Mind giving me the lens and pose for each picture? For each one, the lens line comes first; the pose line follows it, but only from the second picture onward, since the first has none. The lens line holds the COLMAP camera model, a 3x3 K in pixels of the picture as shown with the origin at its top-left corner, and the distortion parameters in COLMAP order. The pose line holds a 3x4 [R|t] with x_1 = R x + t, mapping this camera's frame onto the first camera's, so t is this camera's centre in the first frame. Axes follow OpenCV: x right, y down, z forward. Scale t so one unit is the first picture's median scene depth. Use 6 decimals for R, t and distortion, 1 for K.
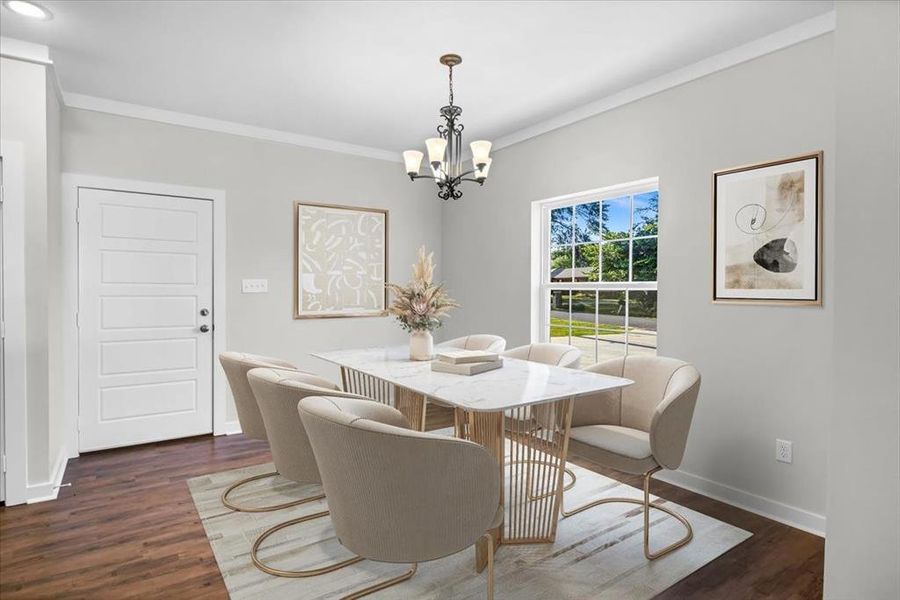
lens RADIAL K [[466.2, 0, 448.8], [0, 466.2, 289.5], [0, 0, 1]] dist [-0.006024, -0.000165]
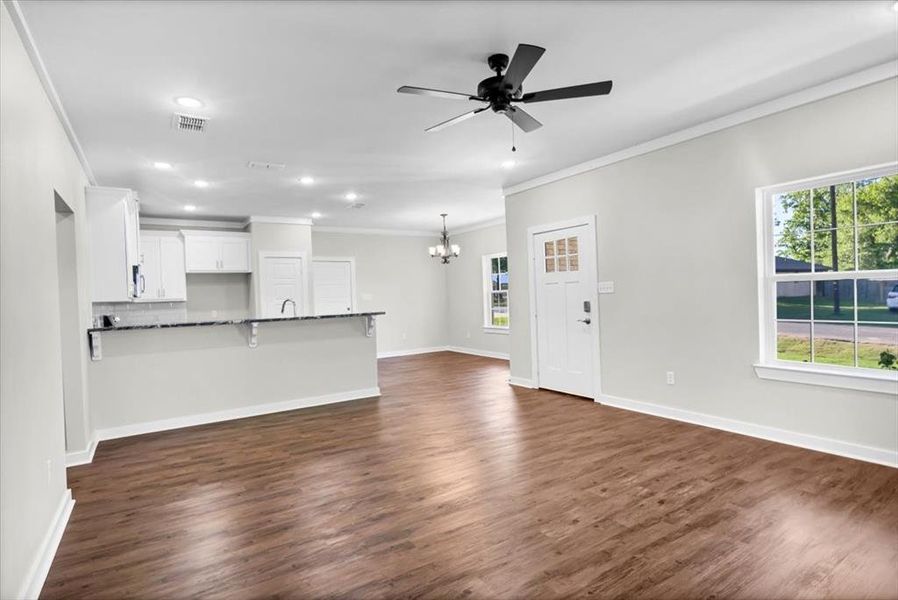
lens RADIAL K [[461.2, 0, 436.3], [0, 461.2, 299.7], [0, 0, 1]] dist [-0.003336, -0.000061]
pose [[0.996389, -0.041901, -0.073846, 0.141918], [0.042186, 0.999107, 0.002306, 0.019541], [0.073684, -0.005413, 0.997267, -1.789710]]
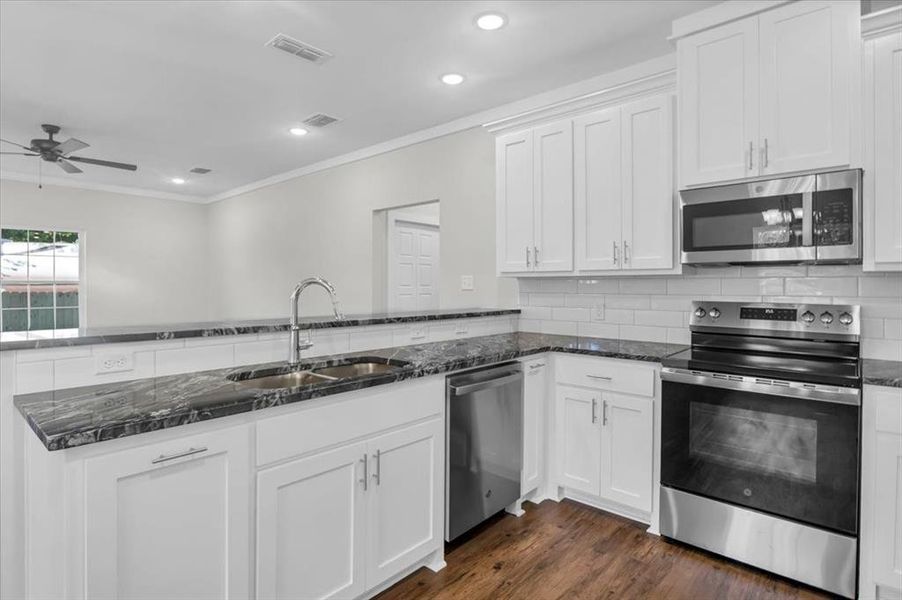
lens RADIAL K [[467.3, 0, 449.8], [0, 467.3, 289.5], [0, 0, 1]] dist [-0.006024, -0.000165]
pose [[-0.978287, -0.005960, -0.207168, -0.671260], [-0.008173, 0.999918, 0.009828, 0.000631], [0.207093, 0.011308, -0.978256, 0.806622]]
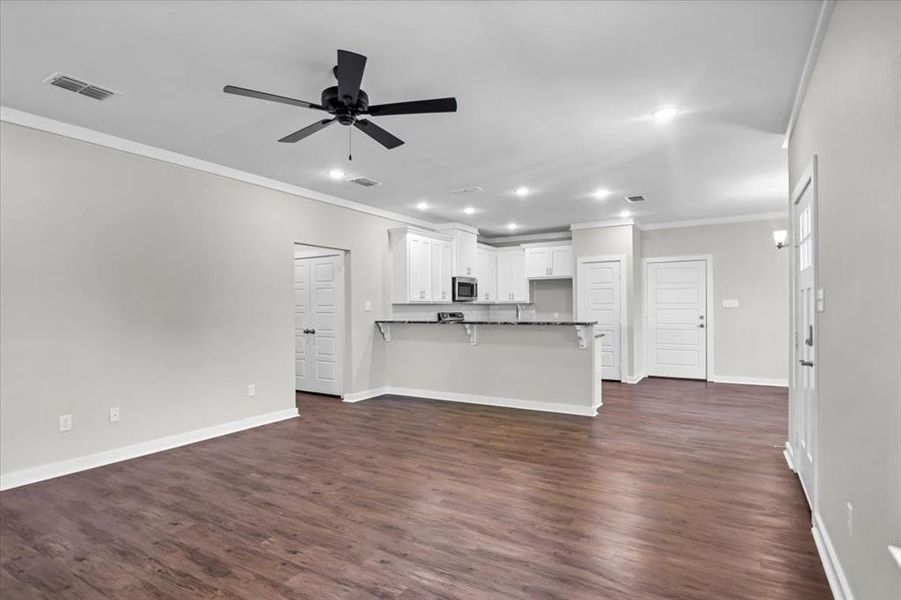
lens RADIAL K [[456.8, 0, 446.6], [0, 456.8, 306.5], [0, 0, 1]] dist [-0.004193, -0.000076]
pose [[0.378514, -0.013788, -0.925493, 1.143690], [0.005768, 0.999905, -0.012538, 0.027522], [0.925578, -0.000593, 0.378557, -0.987371]]
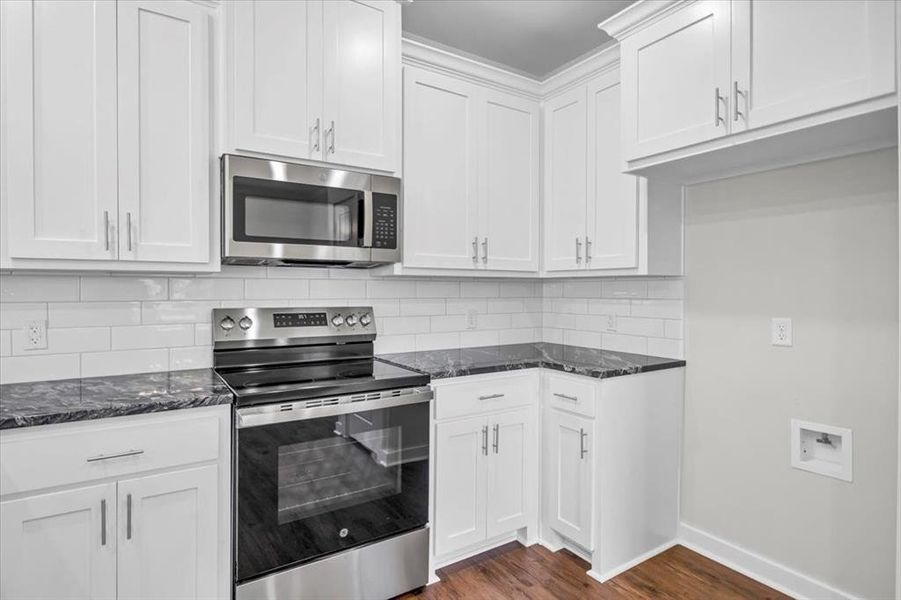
lens RADIAL K [[466.7, 0, 449.3], [0, 466.7, 289.5], [0, 0, 1]] dist [-0.006024, -0.000165]
pose [[-0.063093, -0.009657, -0.997961, -0.674244], [-0.003029, 0.999950, -0.009485, 0.006051], [0.998003, 0.002424, -0.063119, 0.378621]]
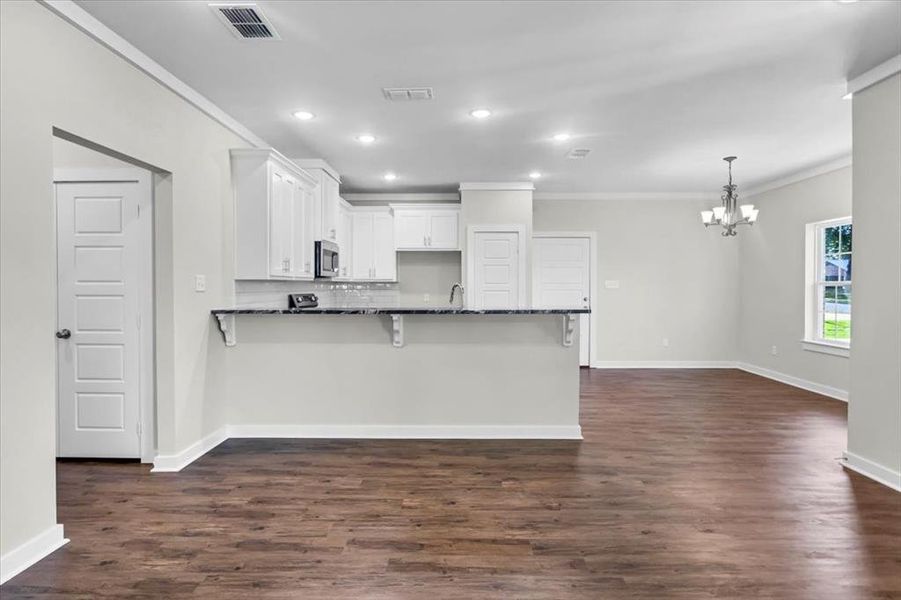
lens RADIAL K [[466.7, 0, 449.3], [0, 466.7, 289.5], [0, 0, 1]] dist [-0.006024, -0.000165]
pose [[0.794004, -0.000456, -0.607913, 0.231032], [0.000817, 1.000000, 0.000318, 0.012473], [0.607913, -0.000749, 0.794004, -1.065720]]
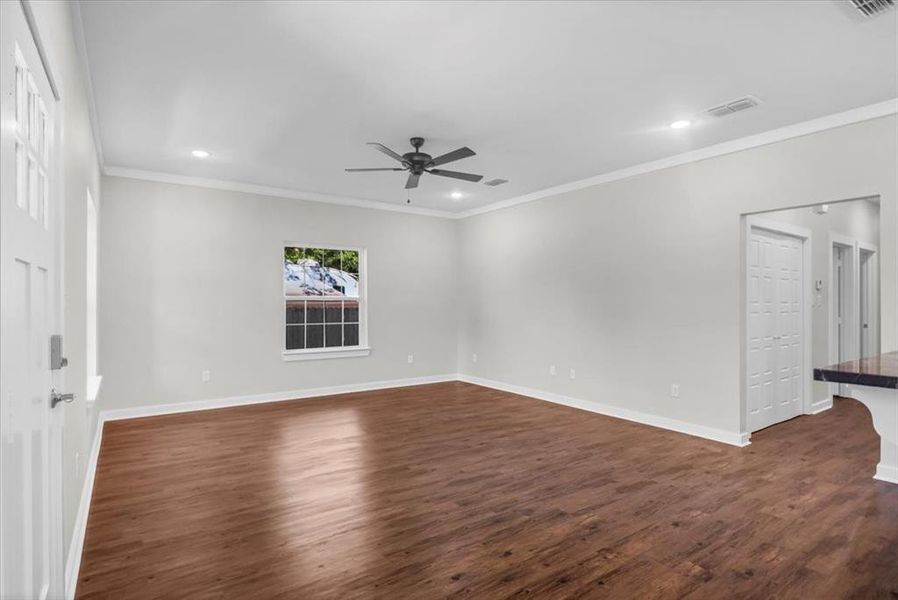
lens RADIAL K [[468.5, 0, 442.0], [0, 468.5, 301.3], [0, 0, 1]] dist [-0.001039, 0.000057]
pose [[-0.999616, -0.008573, 0.026340, 0.105495], [-0.008508, 0.999961, 0.002563, 0.006853], [-0.026361, 0.002338, -0.999650, 0.568218]]
